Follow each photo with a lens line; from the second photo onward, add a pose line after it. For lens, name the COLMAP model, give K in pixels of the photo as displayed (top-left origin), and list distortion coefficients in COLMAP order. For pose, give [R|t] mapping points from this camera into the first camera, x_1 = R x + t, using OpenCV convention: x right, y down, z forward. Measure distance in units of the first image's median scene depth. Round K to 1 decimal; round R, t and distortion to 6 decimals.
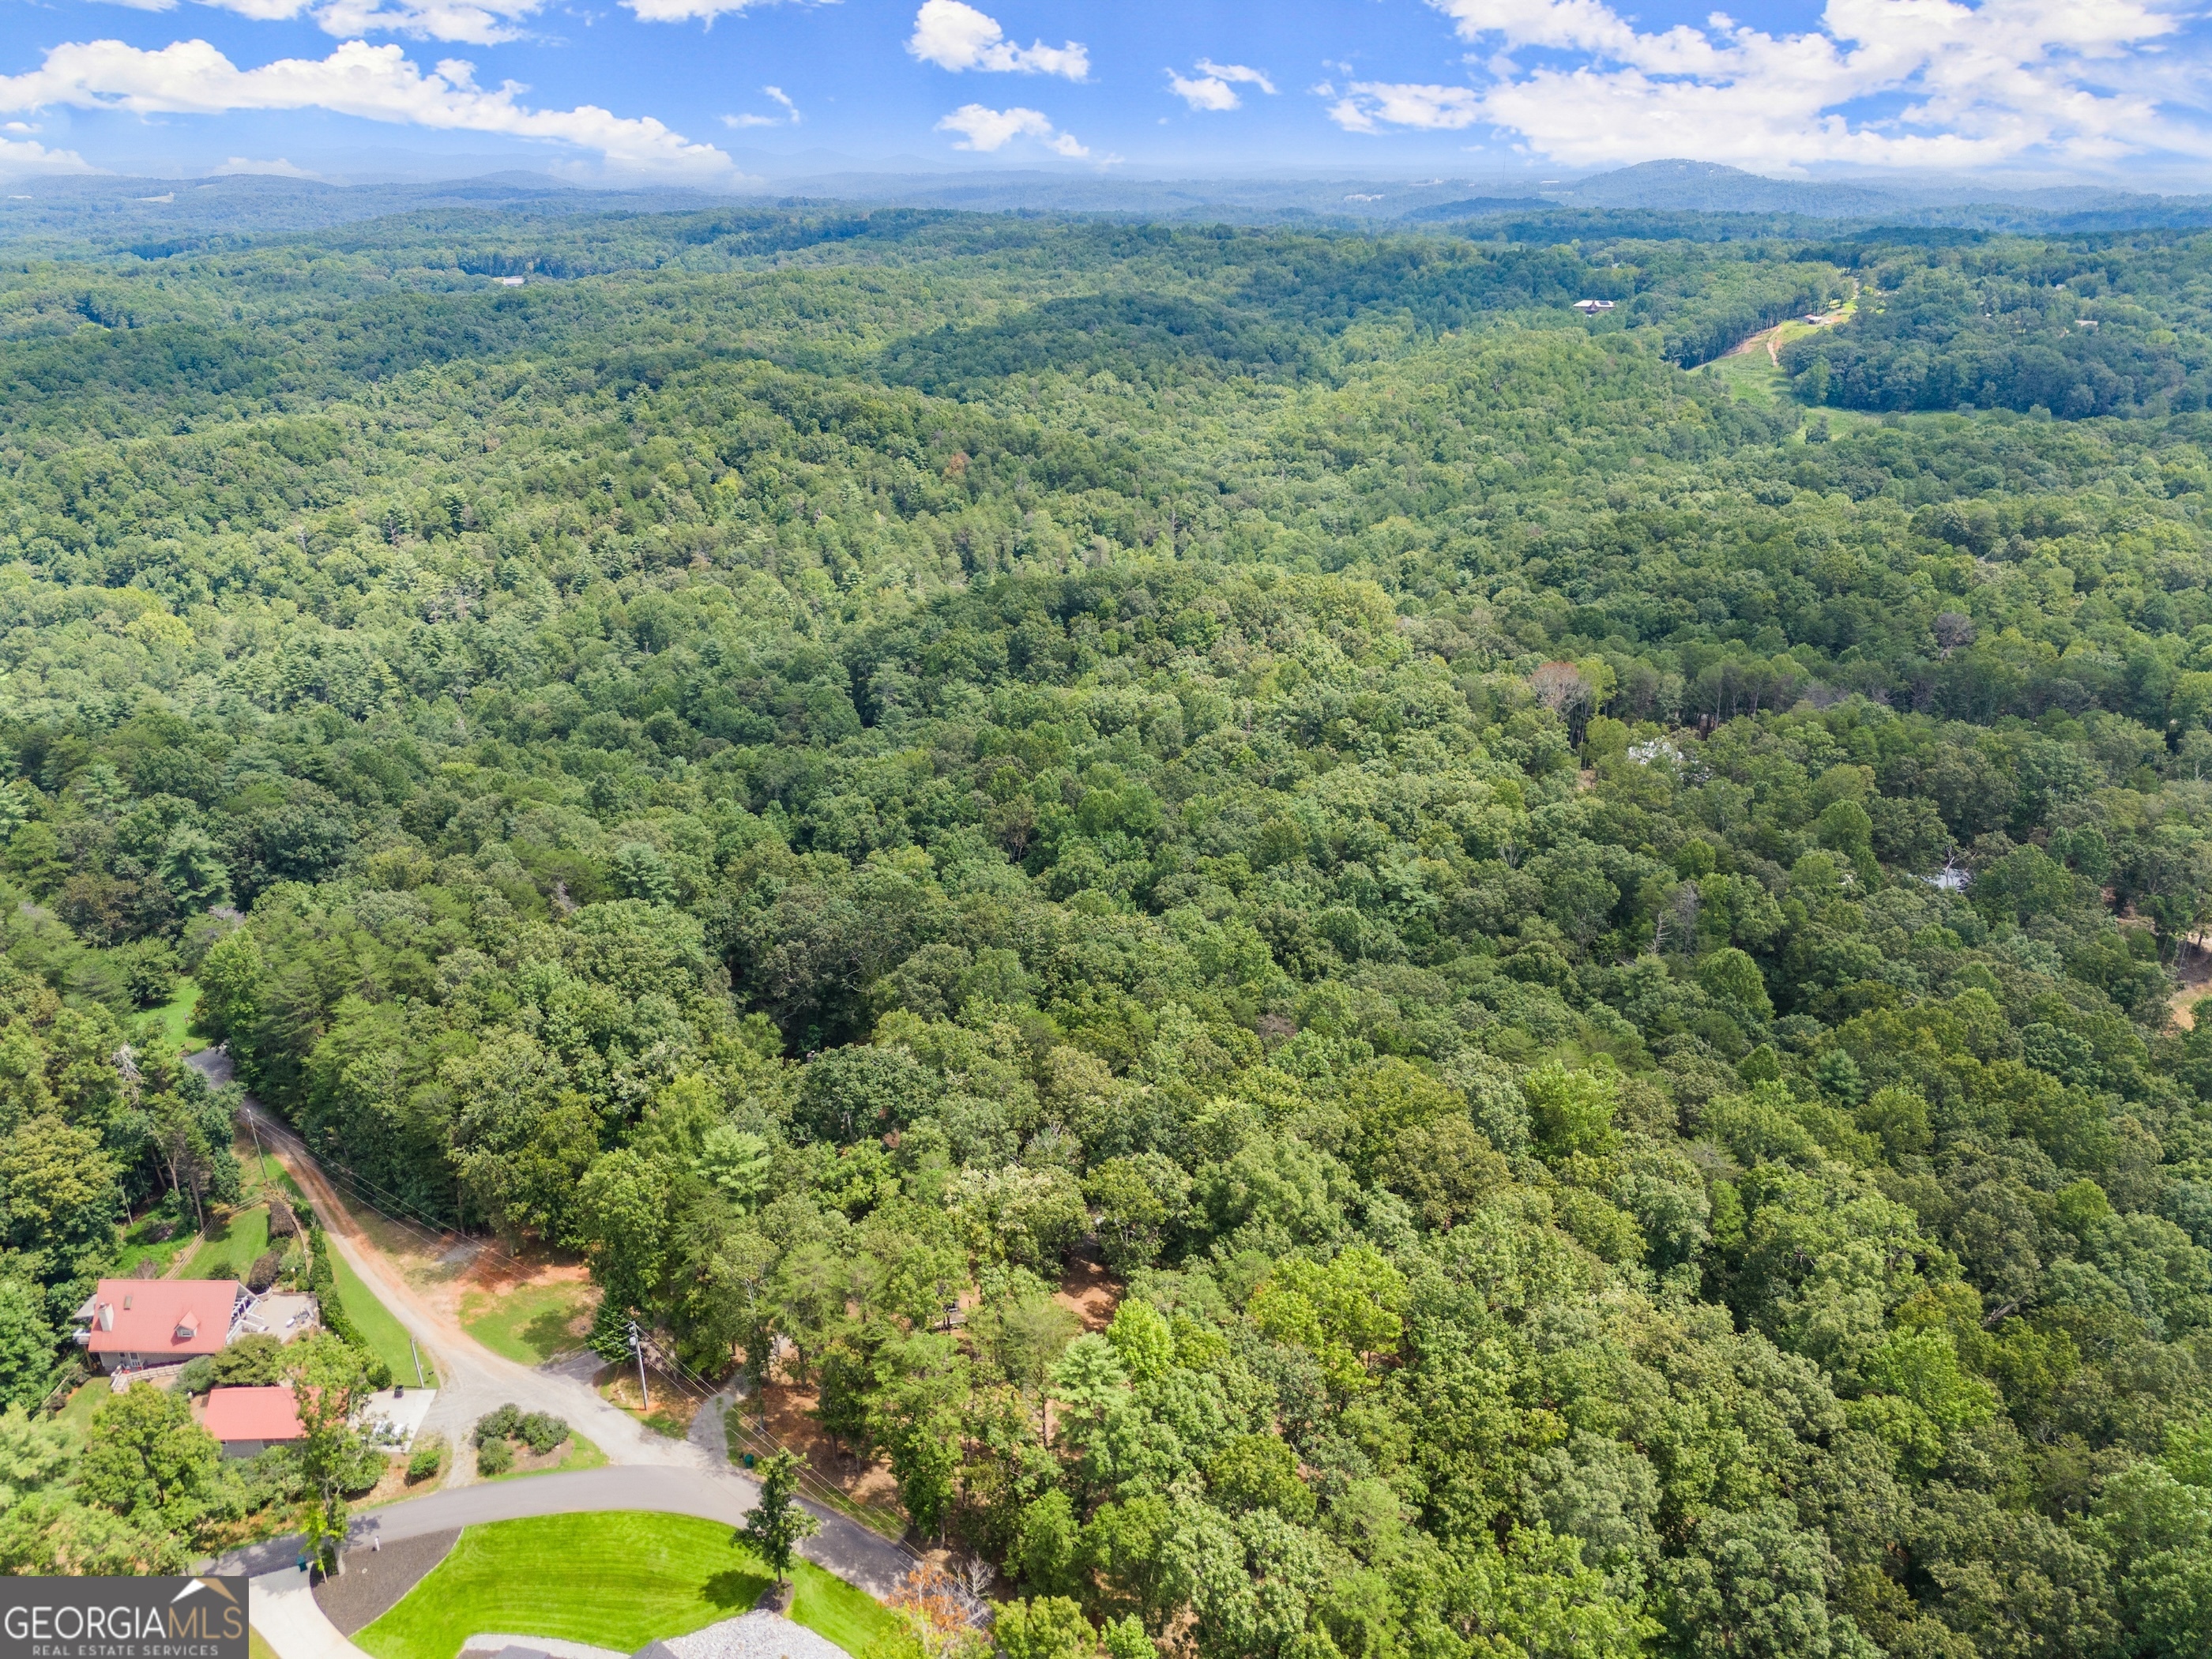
lens RADIAL K [[1596.4, 0, 1106.0], [0, 1596.4, 829.5], [0, 0, 1]] dist [0.053264, -0.042523]
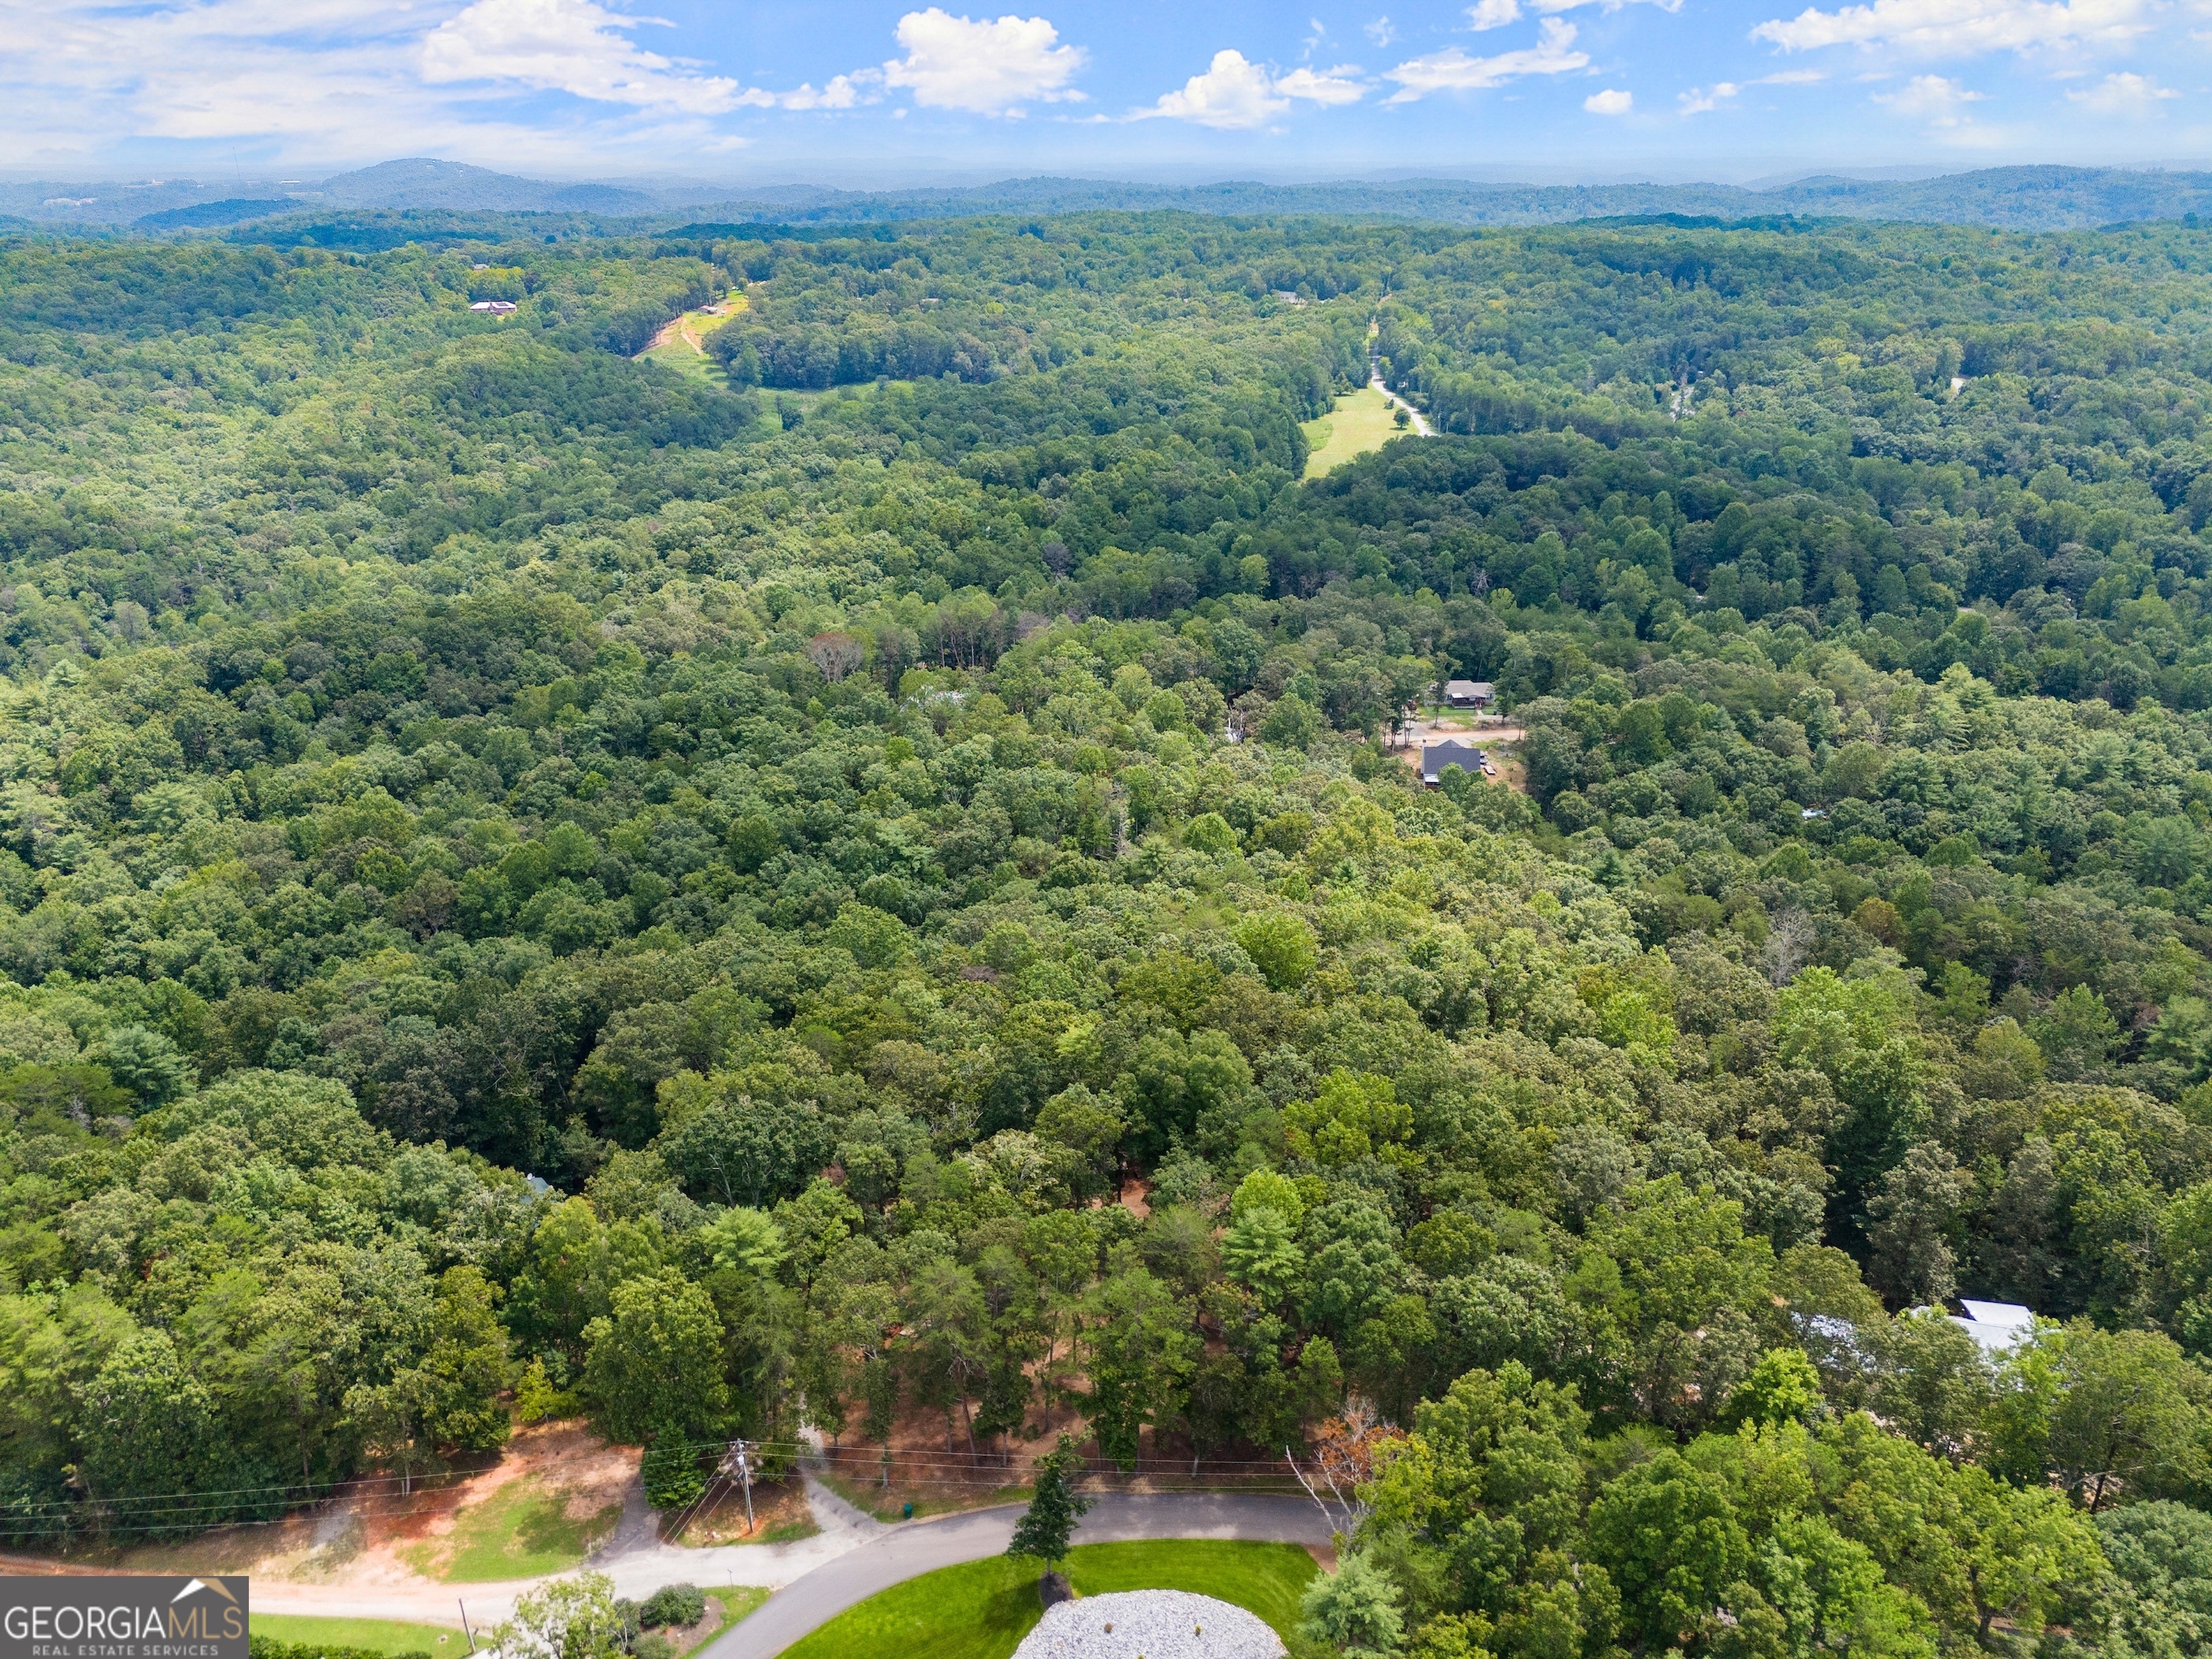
lens RADIAL K [[1596.4, 0, 1106.0], [0, 1596.4, 829.5], [0, 0, 1]] dist [0.053264, -0.042523]
pose [[0.779029, -0.247699, 0.575986, -0.169040], [0.247708, 0.965511, 0.080184, -0.013774], [-0.575982, 0.080210, 0.813518, 0.034612]]
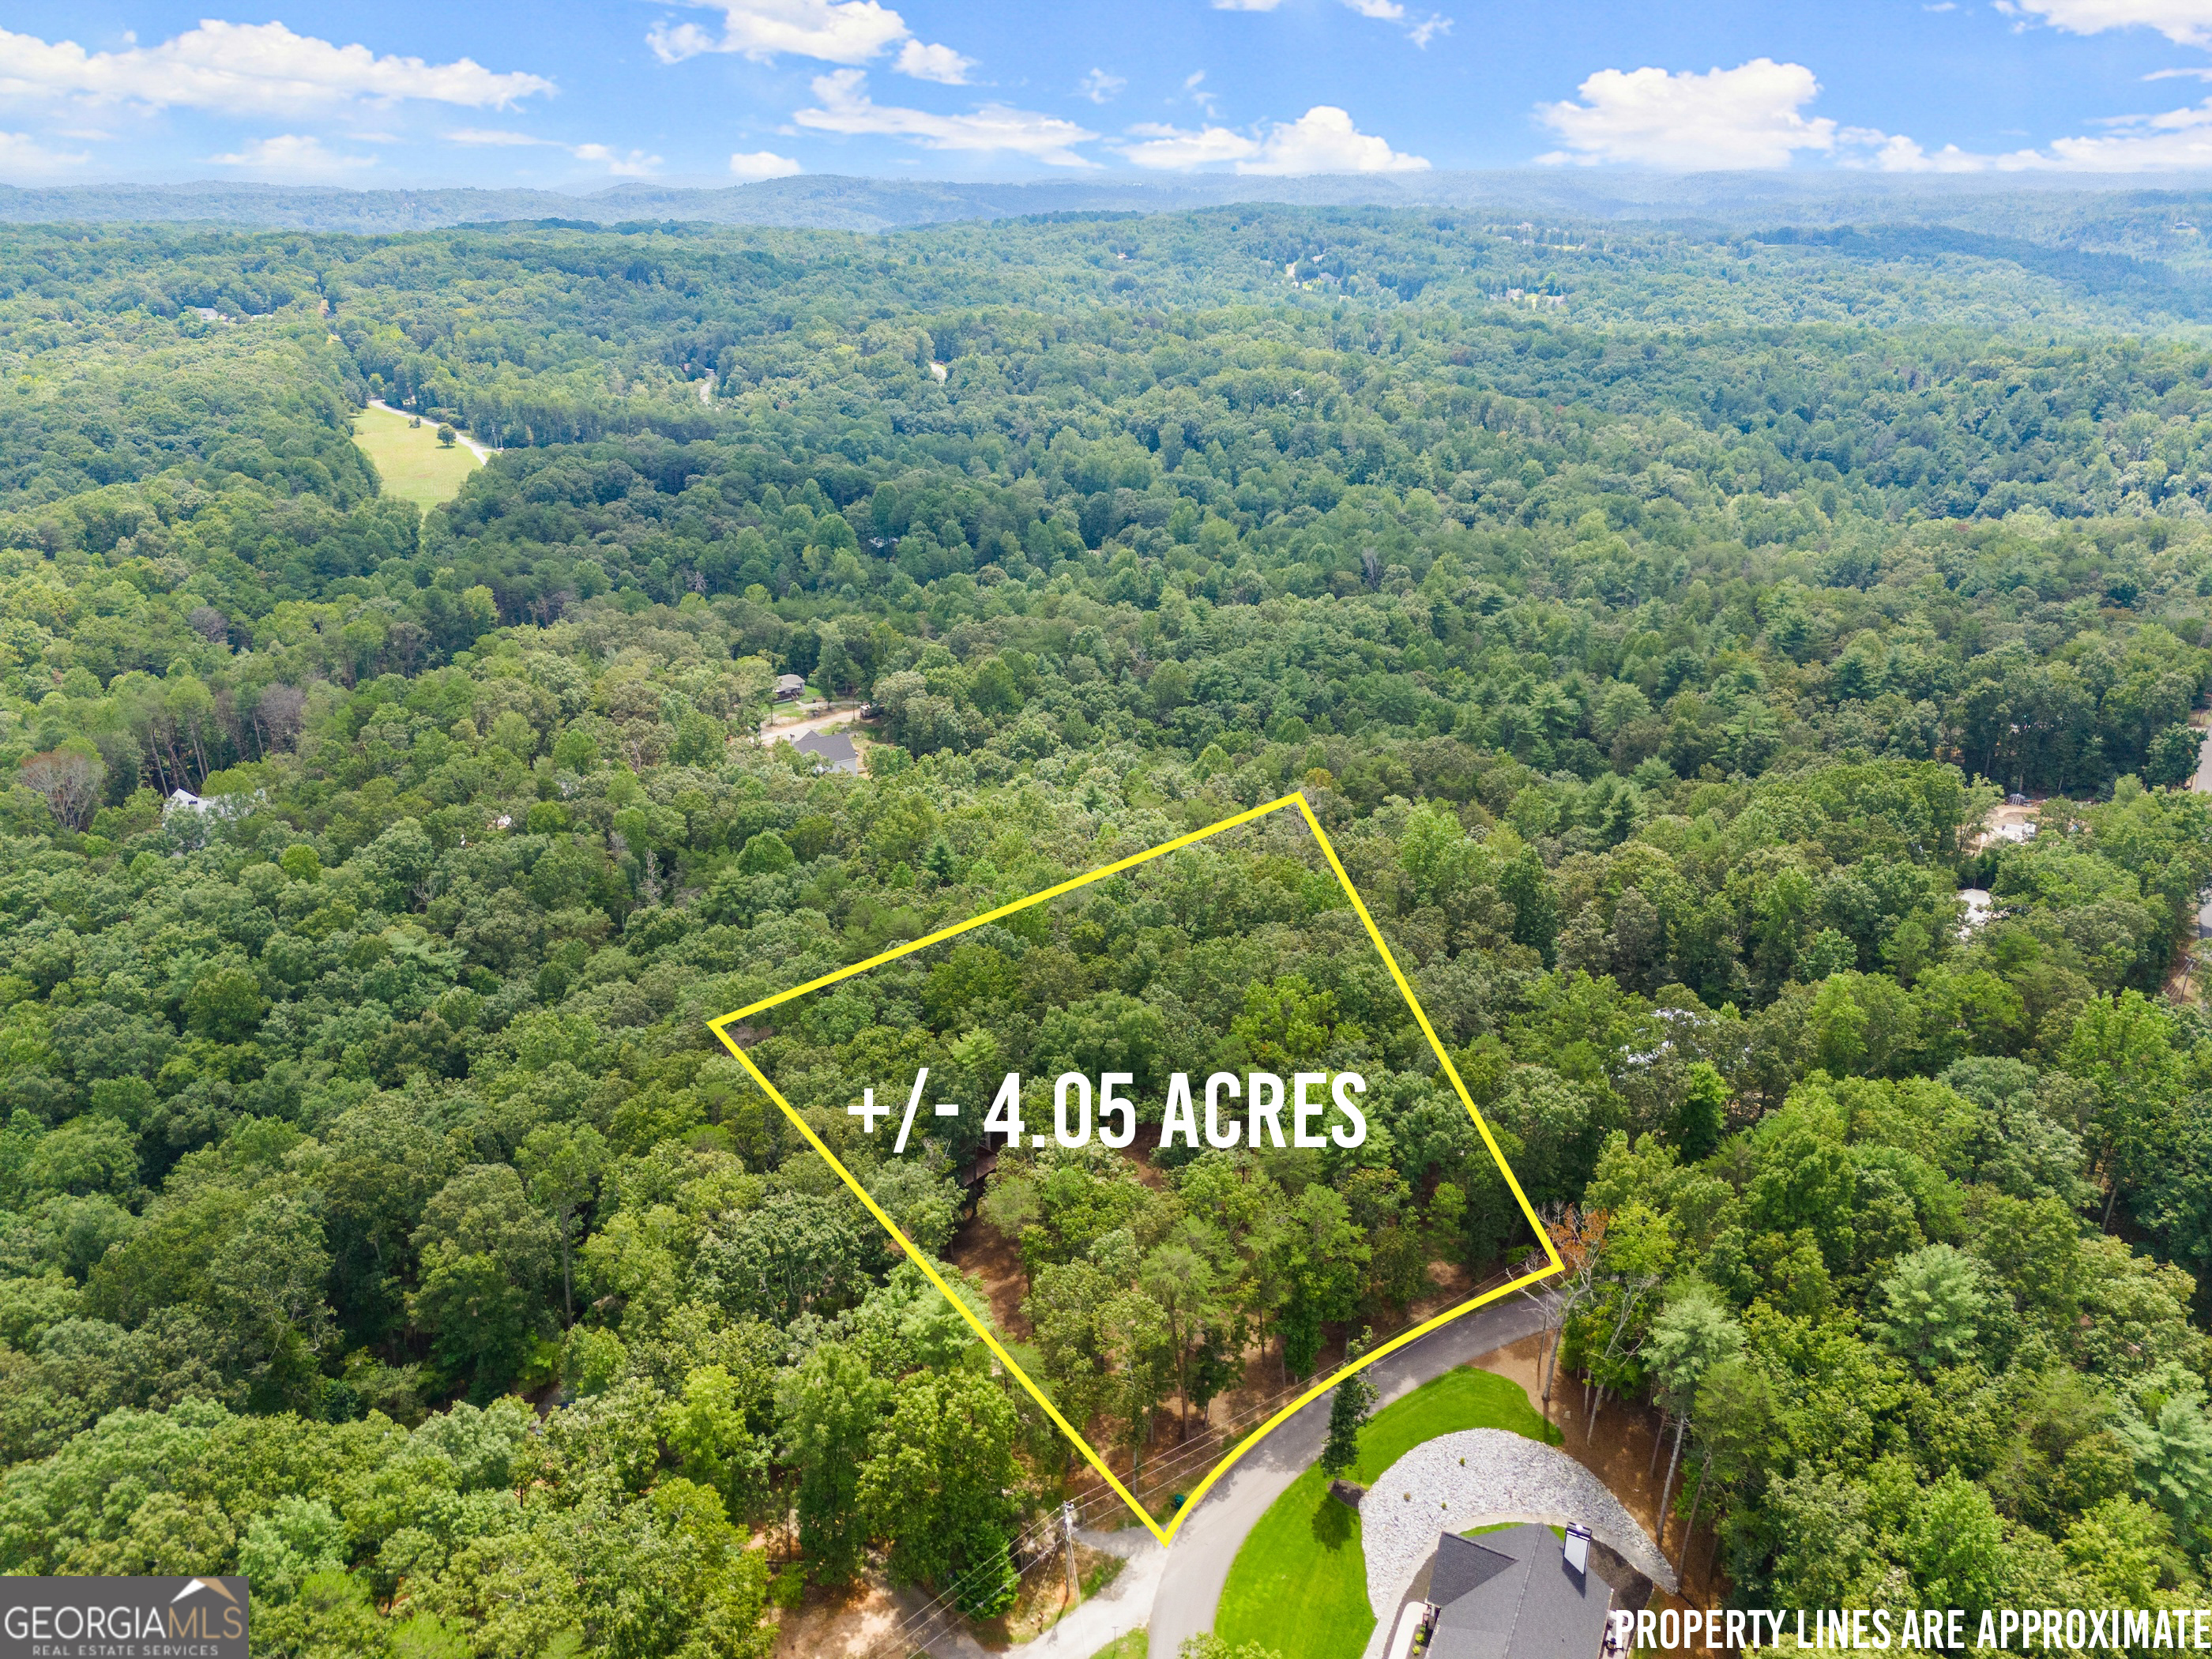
lens RADIAL K [[1596.4, 0, 1106.0], [0, 1596.4, 829.5], [0, 0, 1]] dist [0.053264, -0.042523]
pose [[0.236238, -0.376448, 0.895812, -0.273250], [0.375697, 0.885596, 0.273078, -0.070166], [-0.896127, 0.272042, 0.350642, 0.171826]]
